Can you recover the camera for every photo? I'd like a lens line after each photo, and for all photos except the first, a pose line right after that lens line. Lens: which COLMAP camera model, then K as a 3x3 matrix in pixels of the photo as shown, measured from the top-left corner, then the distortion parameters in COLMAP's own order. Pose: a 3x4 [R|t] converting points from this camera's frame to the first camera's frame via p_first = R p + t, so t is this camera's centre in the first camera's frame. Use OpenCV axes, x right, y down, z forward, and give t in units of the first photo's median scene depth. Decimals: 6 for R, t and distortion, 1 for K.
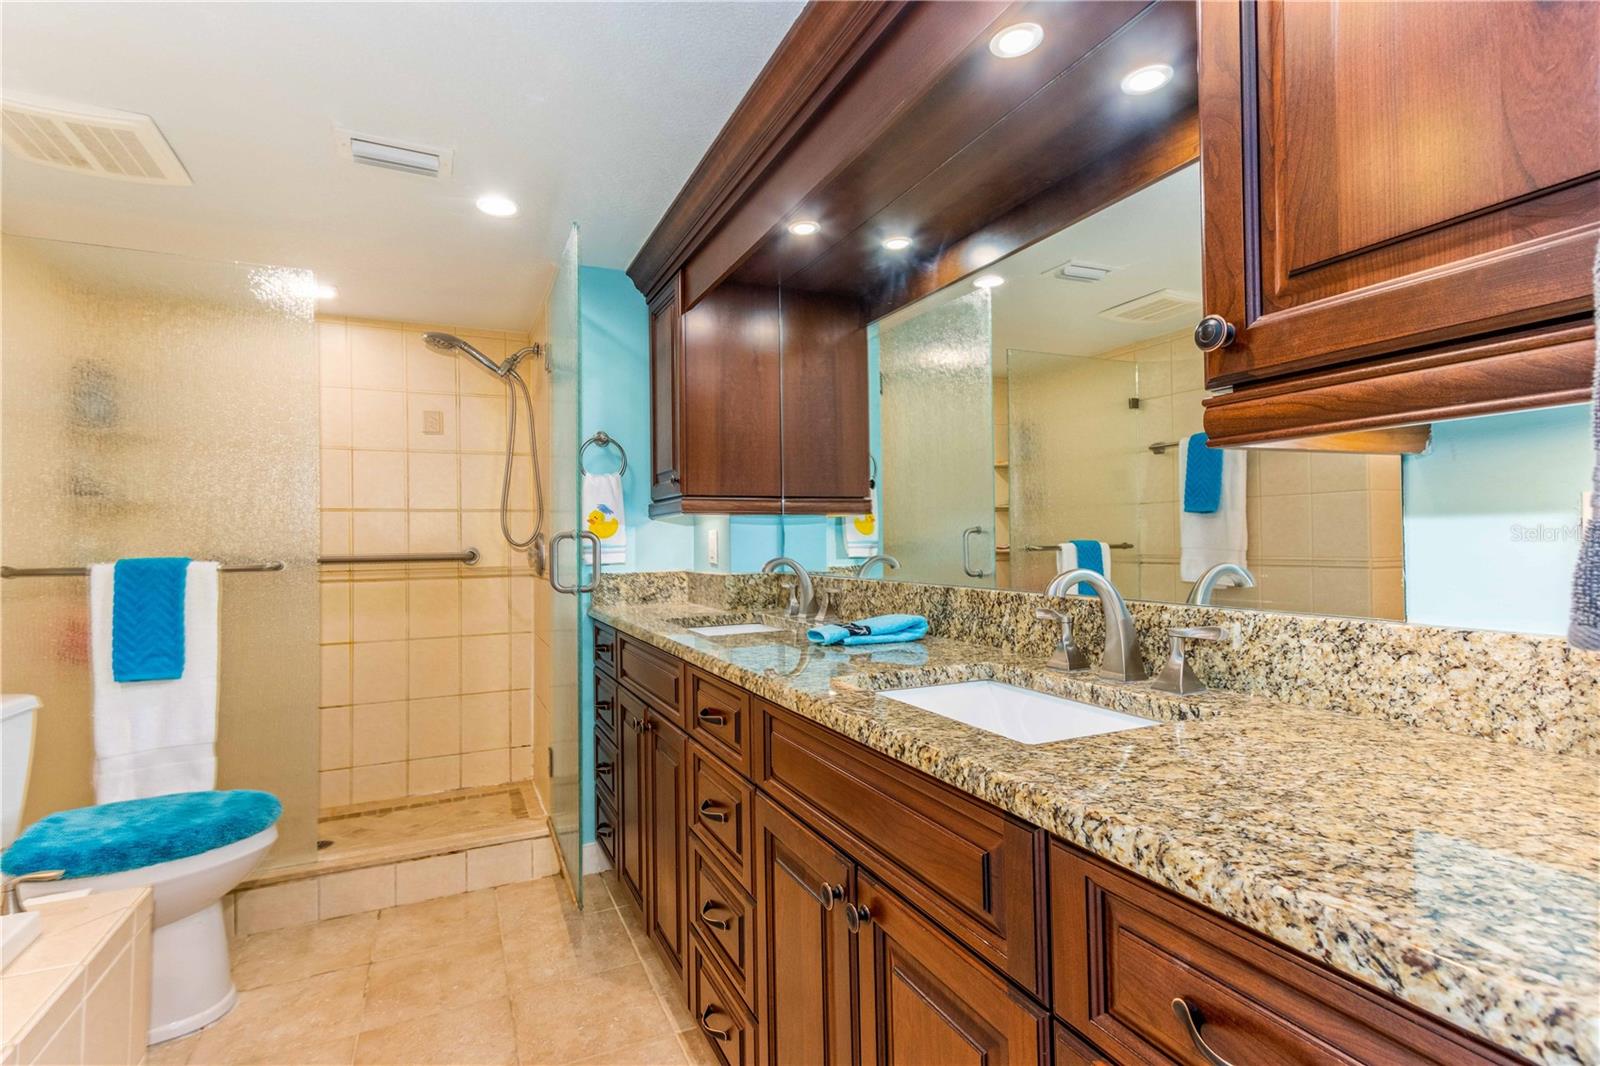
lens RADIAL K [[766.0, 0, 777.6], [0, 766.0, 527.0], [0, 0, 1]] dist [0.015745, 0.001296]
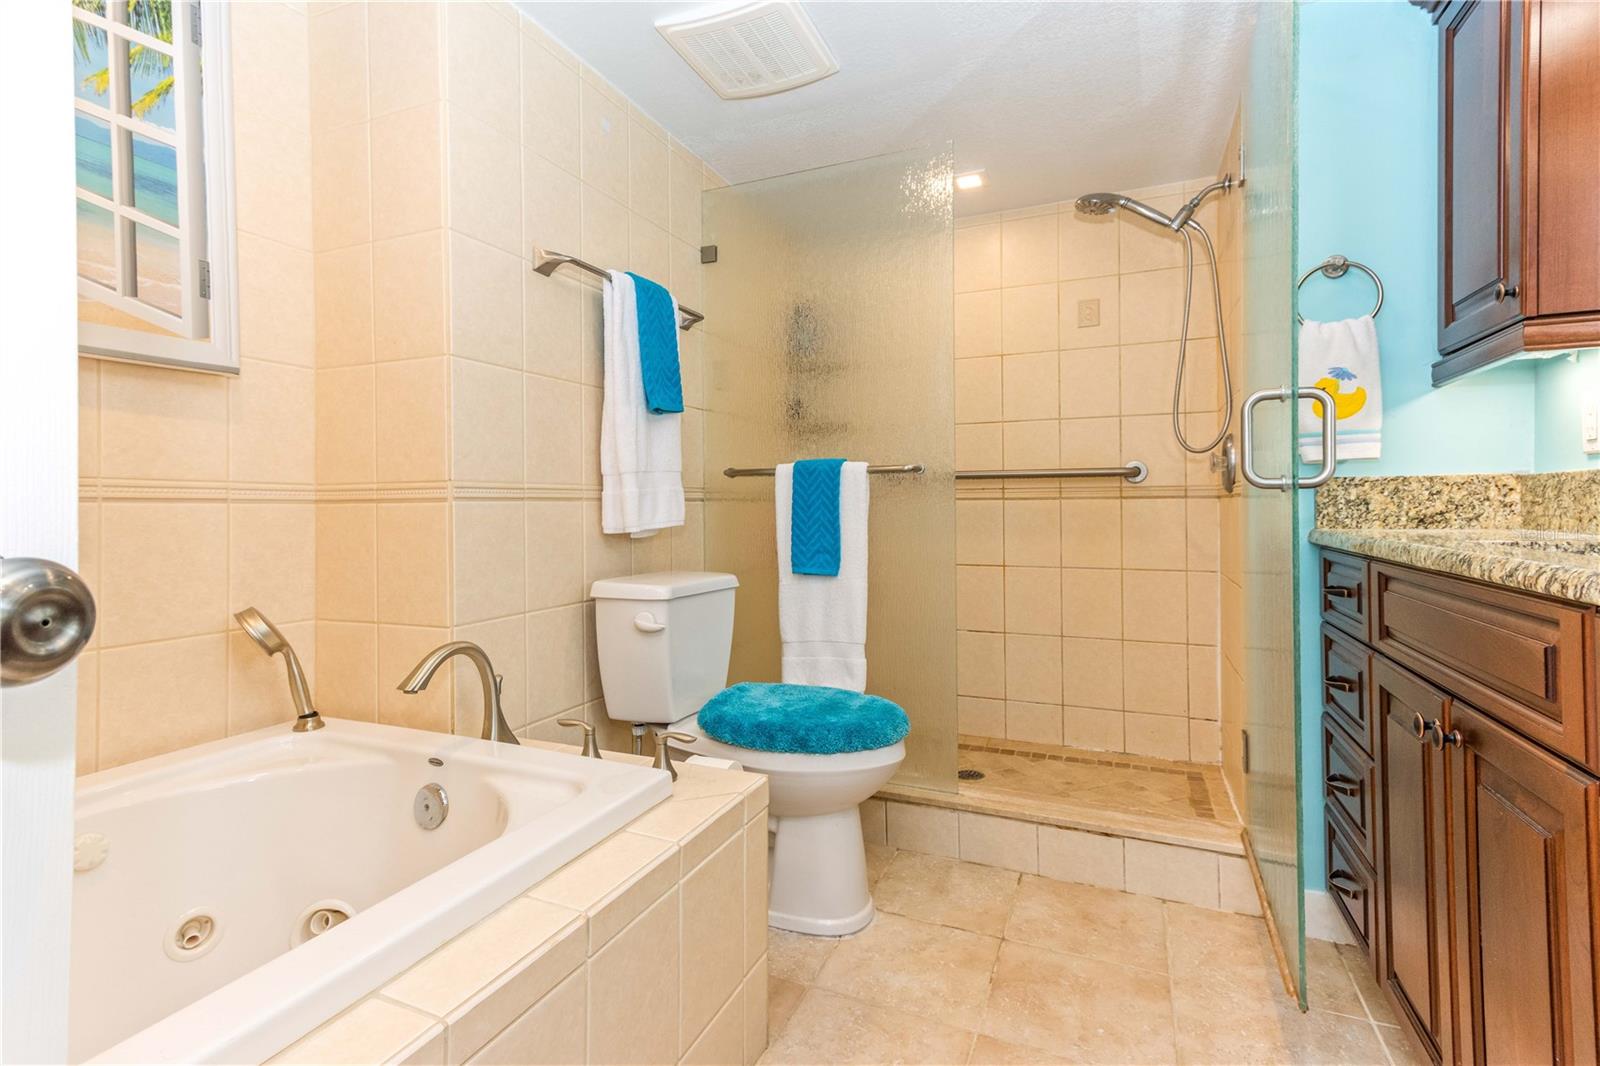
lens RADIAL K [[749.0, 0, 792.7], [0, 749.0, 496.9], [0, 0, 1]] dist [0.020376, -0.000082]
pose [[0.673591, 0.002719, -0.739099, -0.072487], [0.007199, 0.999922, 0.010240, 0.071902], [0.739069, -0.012219, 0.673519, 0.260097]]
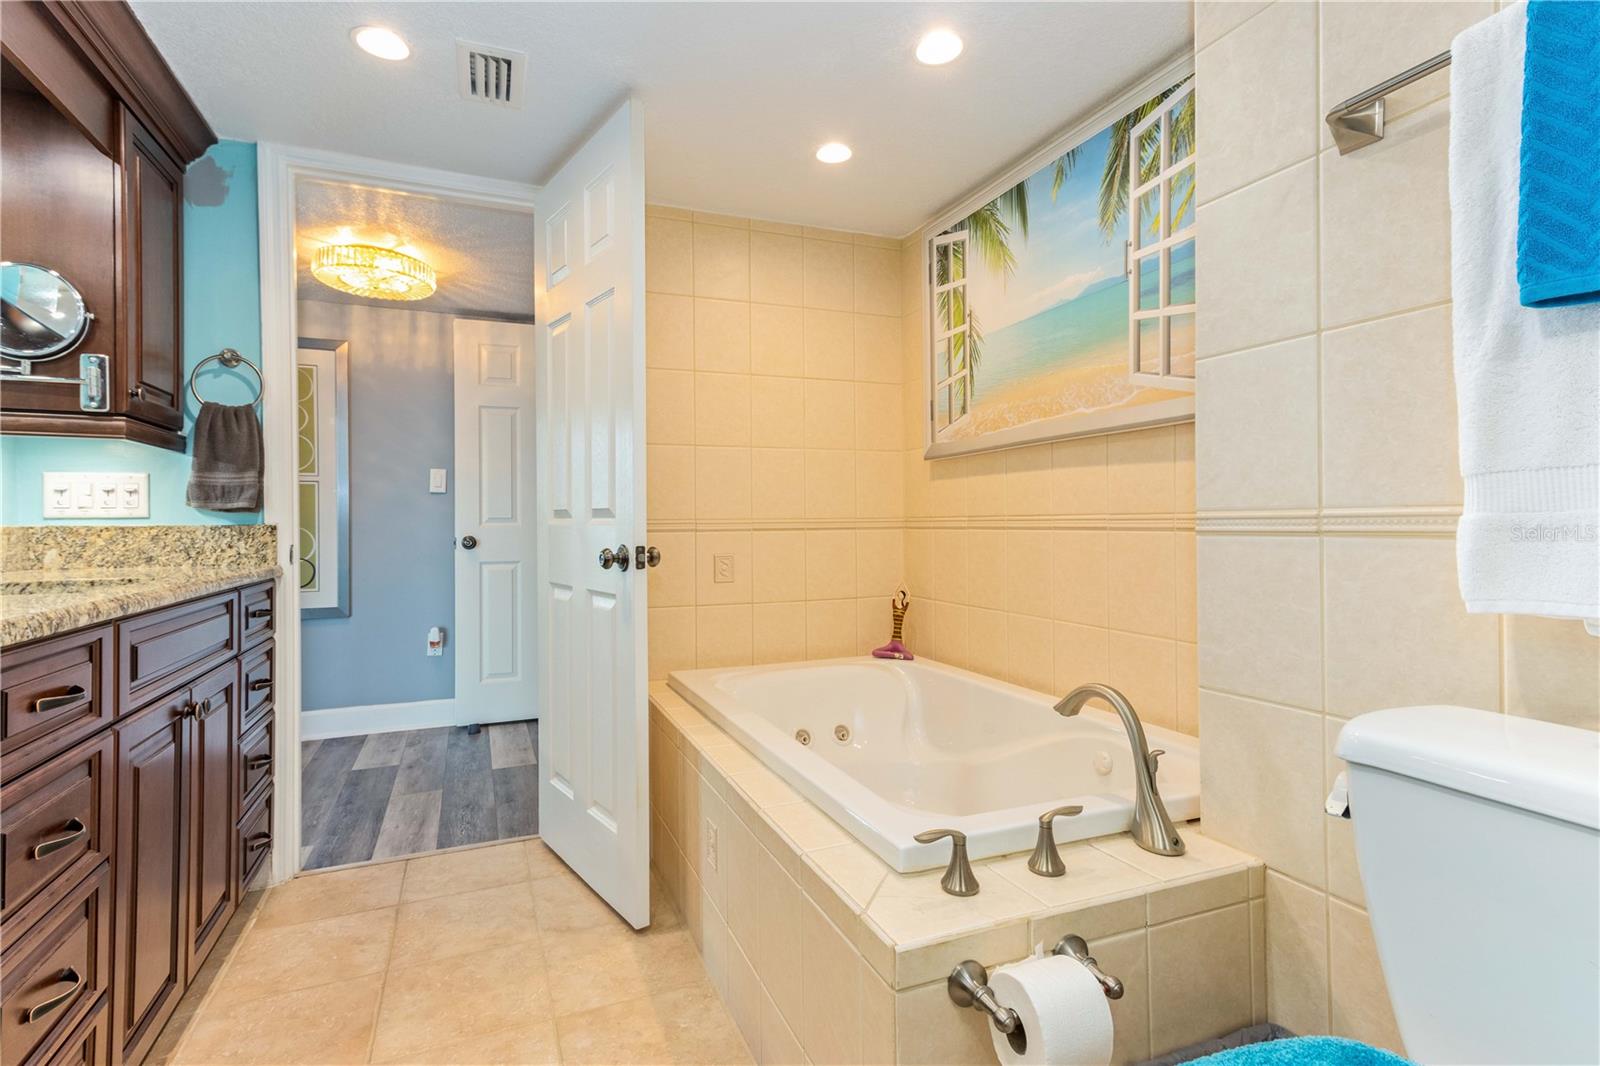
lens RADIAL K [[766.0, 0, 777.6], [0, 766.0, 527.0], [0, 0, 1]] dist [0.015745, 0.001296]
pose [[-0.998968, 0.021679, 0.039923, -0.486843], [0.021026, 0.999639, -0.016698, 0.077543], [-0.040270, -0.015841, -0.999063, 1.072326]]
